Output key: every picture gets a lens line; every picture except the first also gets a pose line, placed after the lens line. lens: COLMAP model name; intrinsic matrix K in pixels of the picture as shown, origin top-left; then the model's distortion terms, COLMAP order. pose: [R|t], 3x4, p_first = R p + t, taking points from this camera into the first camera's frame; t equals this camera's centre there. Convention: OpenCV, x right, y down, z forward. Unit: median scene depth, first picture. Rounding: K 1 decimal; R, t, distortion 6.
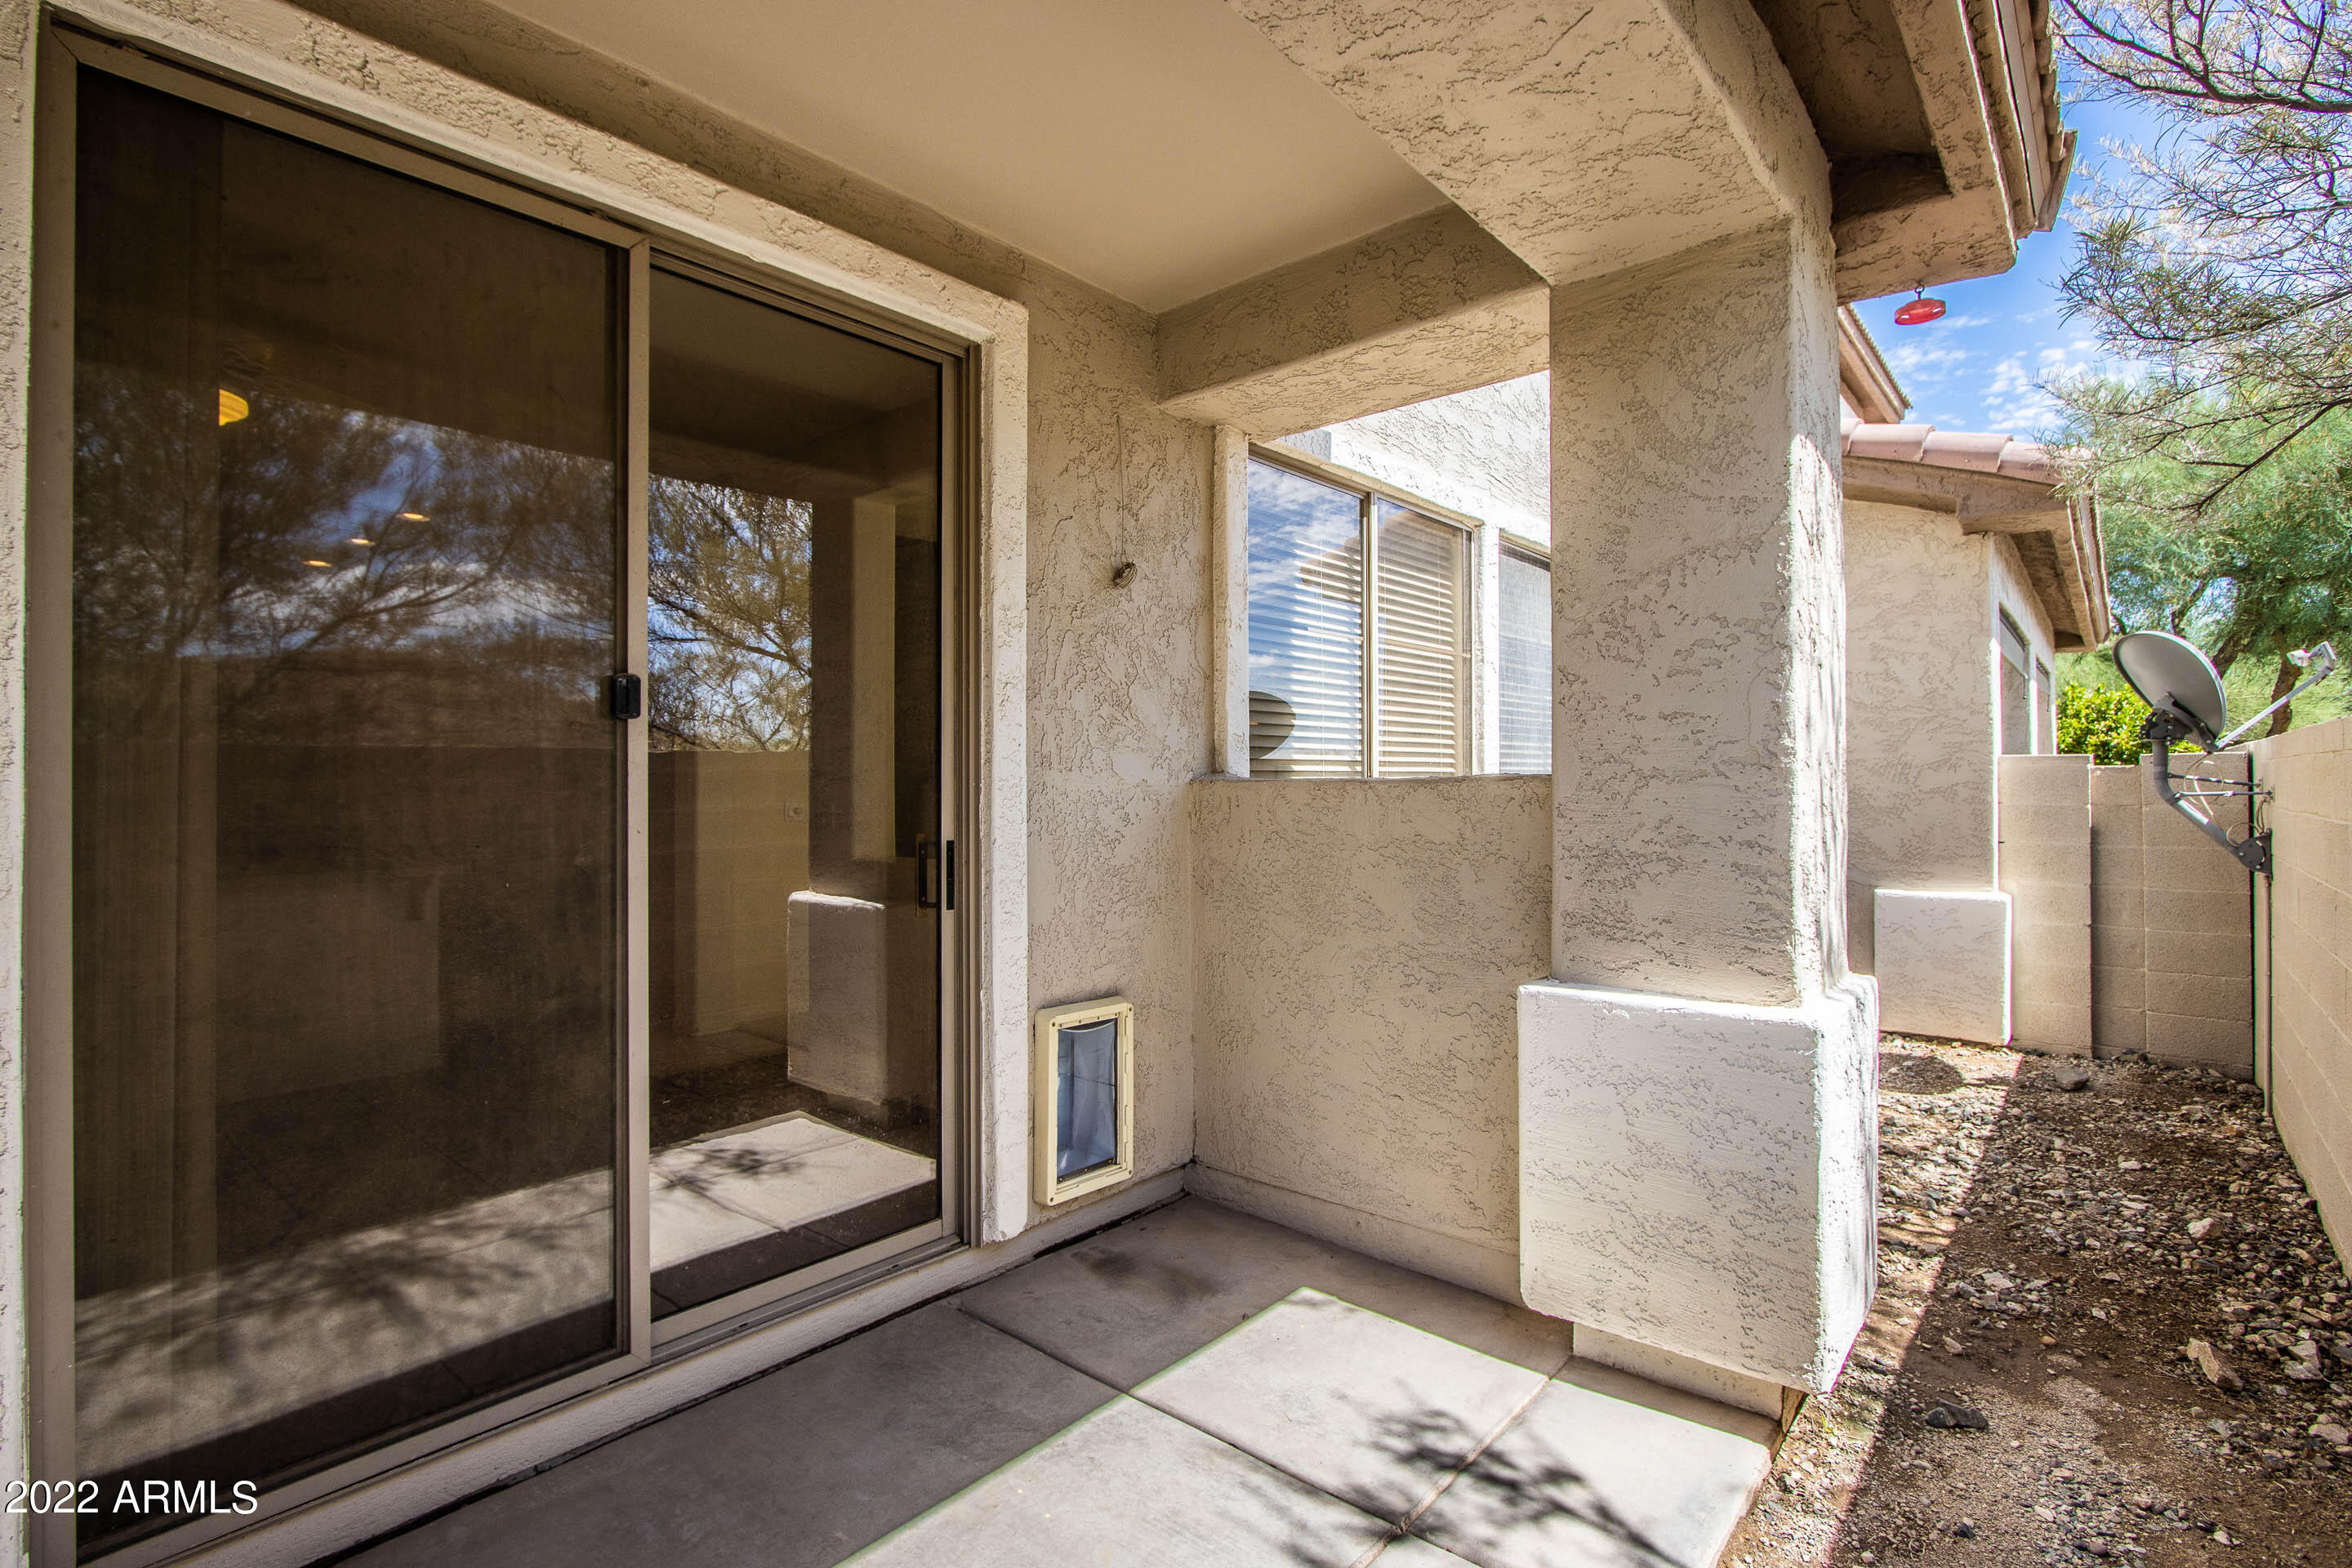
lens RADIAL K [[1135.0, 0, 1176.0], [0, 1135.0, 784.0], [0, 0, 1]] dist [0.003450, 0.000738]
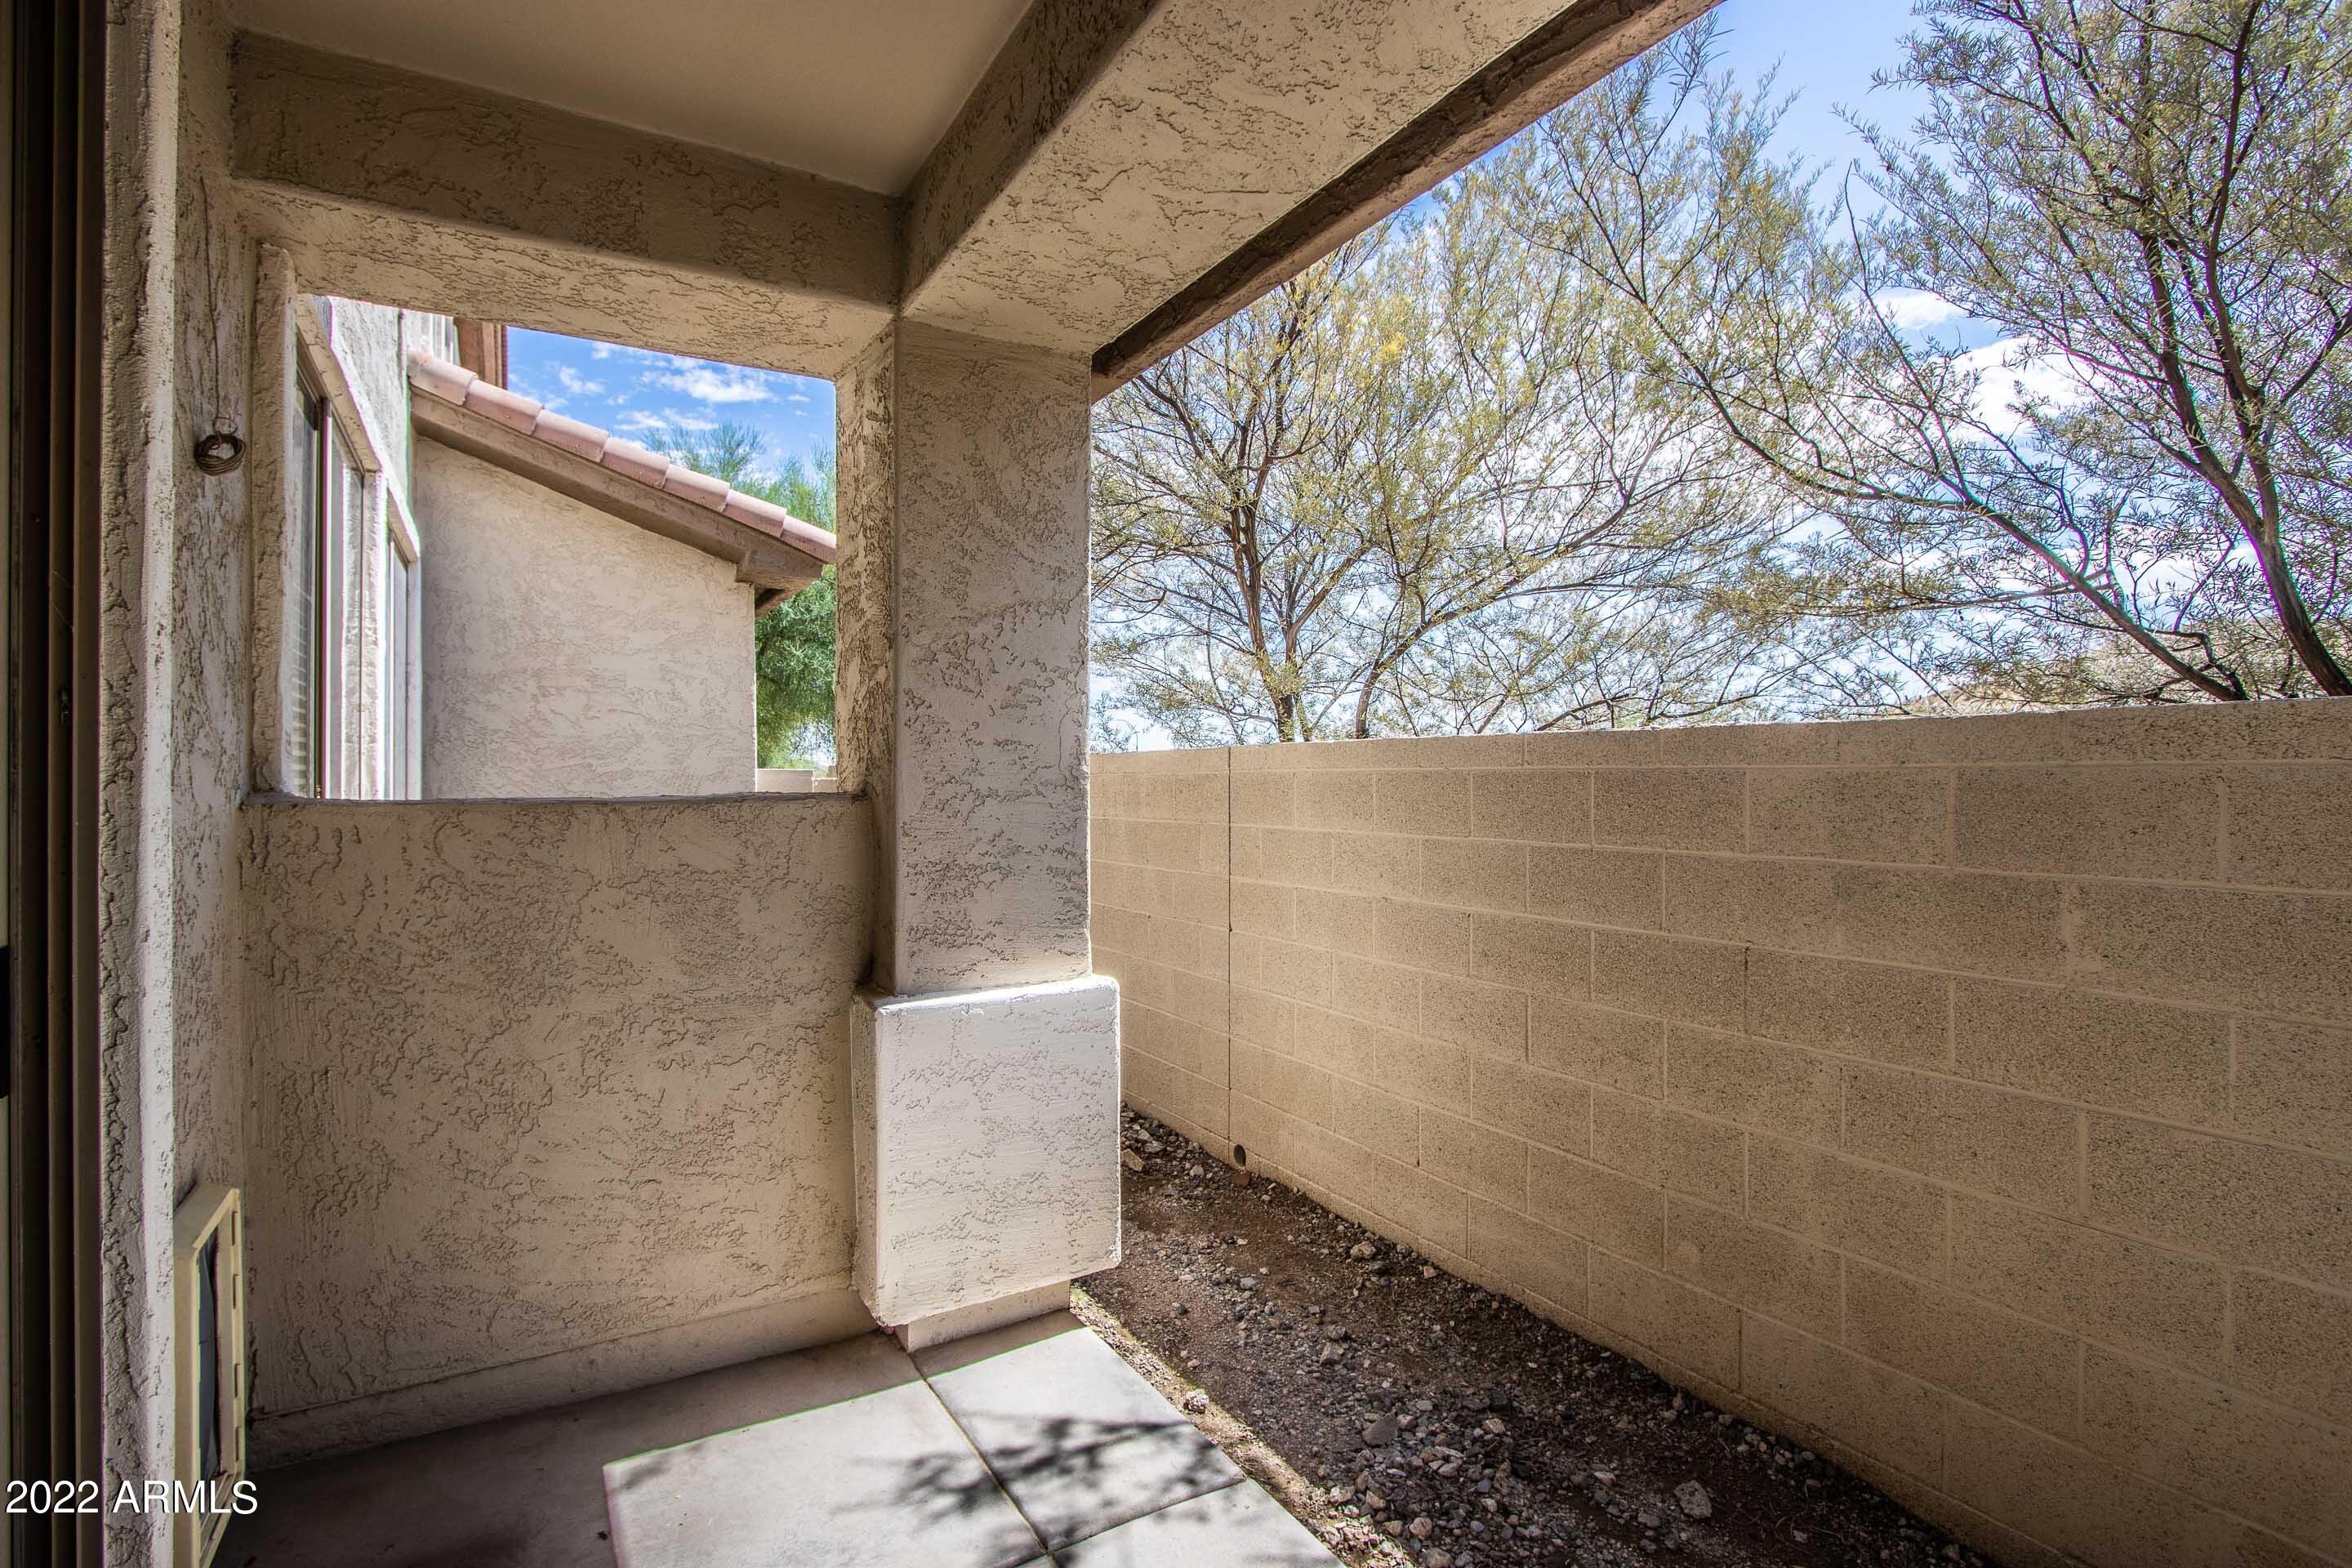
lens RADIAL K [[1098.5, 0, 1170.2], [0, 1098.5, 789.5], [0, 0, 1]] dist [-0.001739, 0.000824]
pose [[0.325155, -0.005440, 0.945645, -0.546281], [0.003511, 0.999984, 0.004546, -0.017101], [-0.945654, 0.001842, 0.325169, 0.470901]]
